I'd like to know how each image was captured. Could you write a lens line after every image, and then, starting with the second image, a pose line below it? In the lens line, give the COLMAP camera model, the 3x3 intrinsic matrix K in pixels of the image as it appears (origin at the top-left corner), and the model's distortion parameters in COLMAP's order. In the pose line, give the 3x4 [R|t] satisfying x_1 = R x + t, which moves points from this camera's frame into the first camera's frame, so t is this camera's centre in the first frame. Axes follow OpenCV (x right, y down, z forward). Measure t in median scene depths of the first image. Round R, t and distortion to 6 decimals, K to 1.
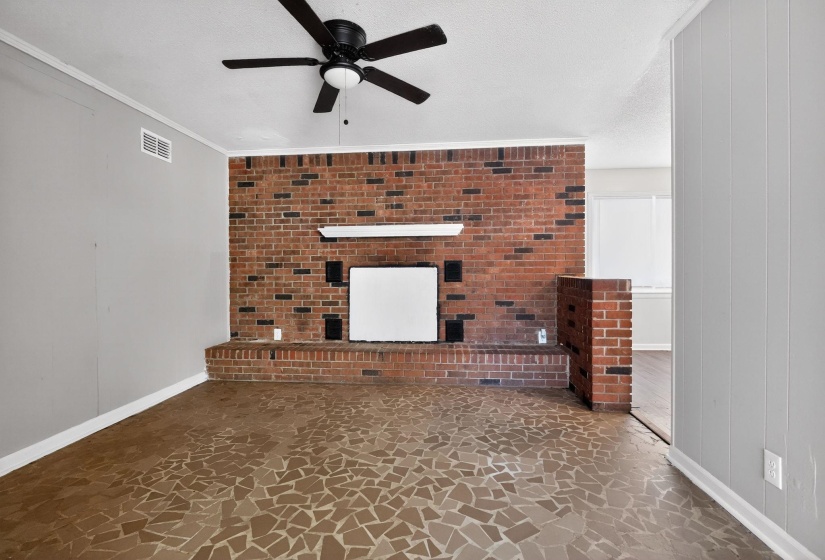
lens RADIAL K [[376.2, 0, 411.3], [0, 376.2, 270.2], [0, 0, 1]] dist [-0.013058, 0.000581]
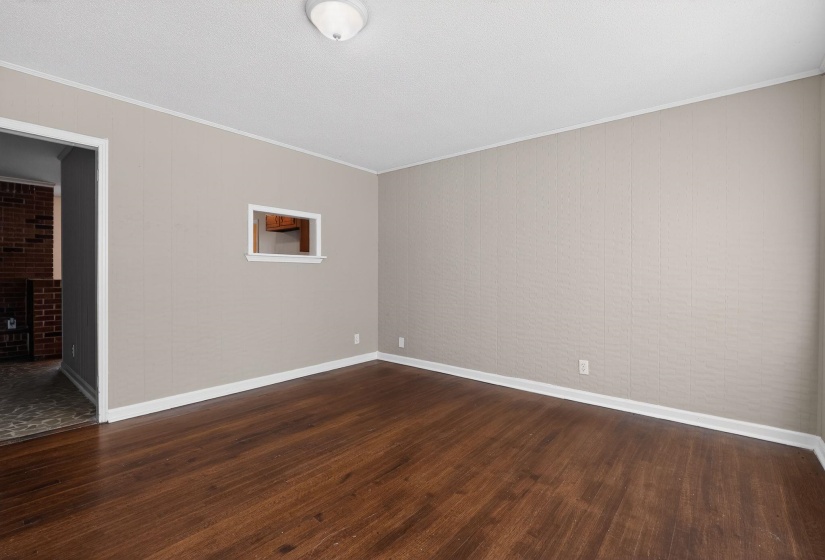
lens RADIAL K [[376.2, 0, 411.3], [0, 376.2, 270.2], [0, 0, 1]] dist [-0.013058, 0.000581]
pose [[0.577898, 0.008099, 0.816069, 0.090918], [0.003349, 0.999919, -0.012295, 0.005887], [-0.816102, 0.009838, 0.577824, -0.954308]]
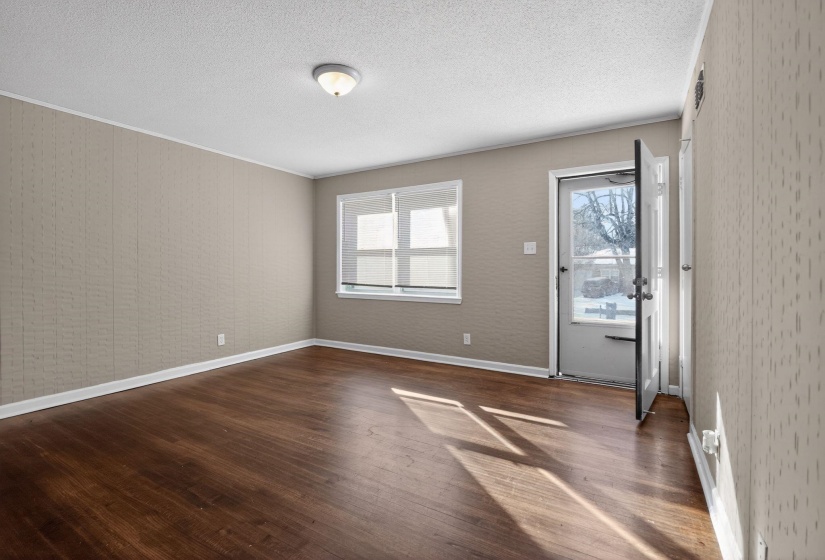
lens RADIAL K [[376.2, 0, 411.3], [0, 376.2, 270.2], [0, 0, 1]] dist [-0.013058, 0.000581]
pose [[-0.898972, -0.001043, 0.438005, -0.165964], [0.003735, 0.999943, 0.010048, -0.018730], [-0.437991, 0.010668, -0.898916, 2.582417]]
